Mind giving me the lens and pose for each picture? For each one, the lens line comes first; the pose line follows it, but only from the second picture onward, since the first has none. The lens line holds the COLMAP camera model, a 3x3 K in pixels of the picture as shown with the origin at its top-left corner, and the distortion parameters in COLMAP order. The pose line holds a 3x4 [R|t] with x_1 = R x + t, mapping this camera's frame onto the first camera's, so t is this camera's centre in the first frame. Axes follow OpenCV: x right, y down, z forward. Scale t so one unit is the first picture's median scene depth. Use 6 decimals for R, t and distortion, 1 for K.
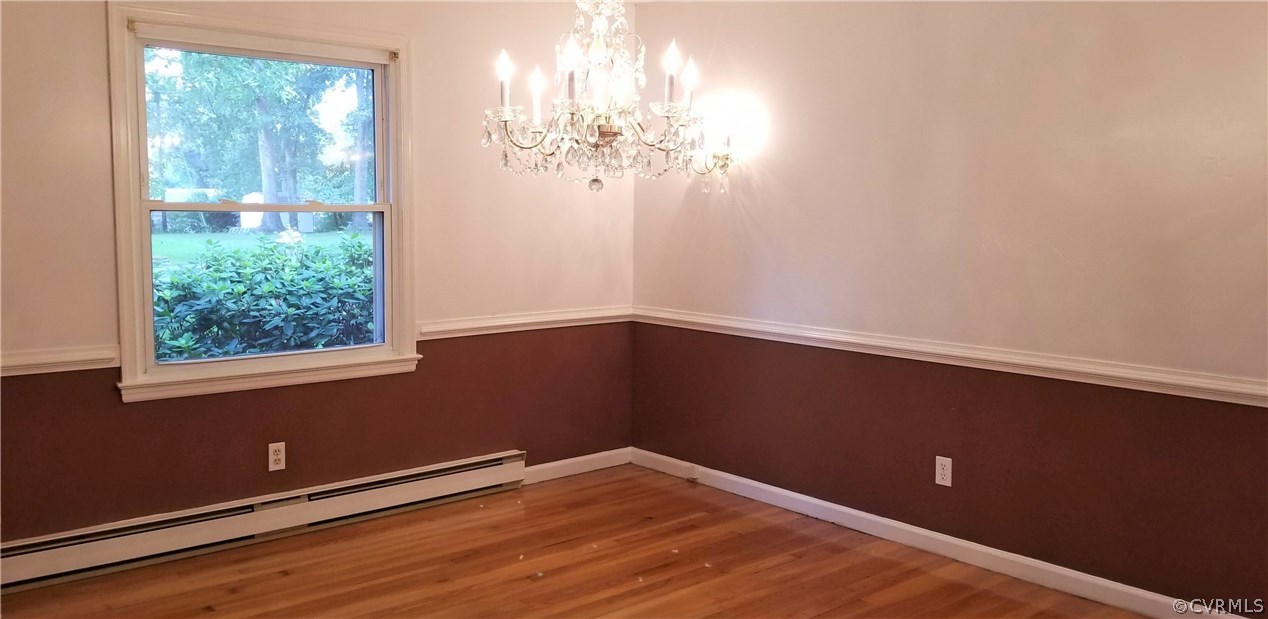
lens RADIAL K [[994.7, 0, 633.5], [0, 994.7, 313.4], [0, 0, 1]] dist [0.005741, 0.000257]
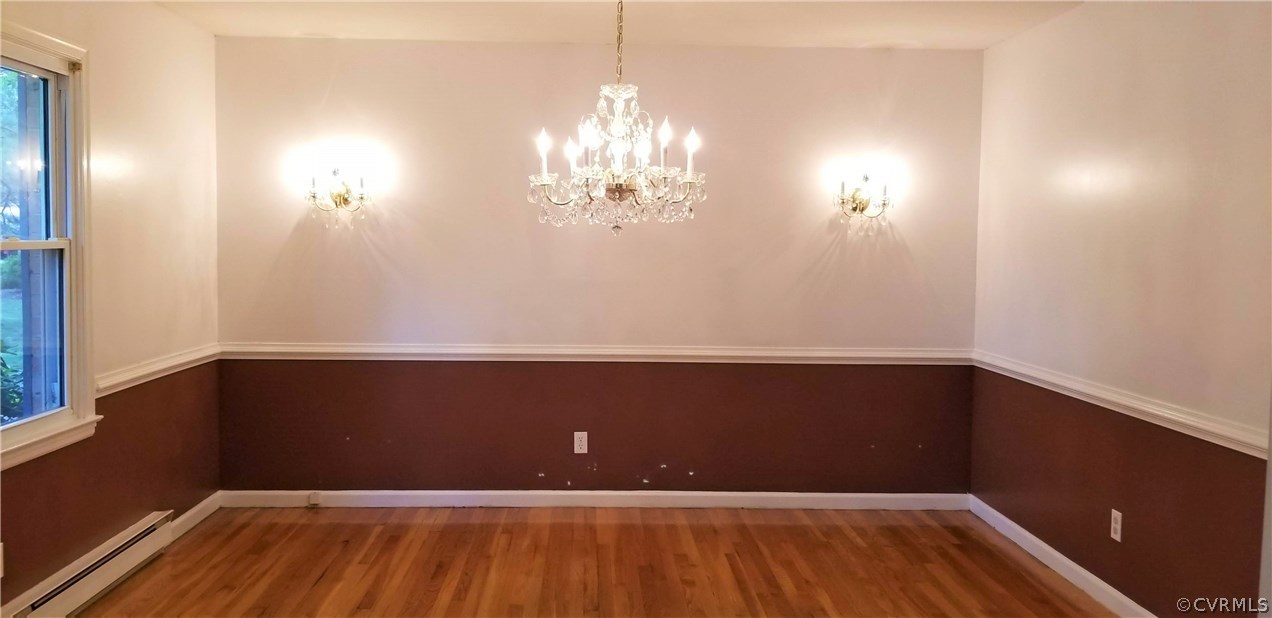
lens RADIAL K [[973.7, 0, 634.3], [0, 973.7, 276.0], [0, 0, 1]] dist [-0.000655, -0.003801]
pose [[0.609922, -0.027640, 0.791979, -0.613069], [0.072885, 0.997112, -0.021332, -0.027511], [-0.789103, 0.070734, 0.610175, 0.125967]]
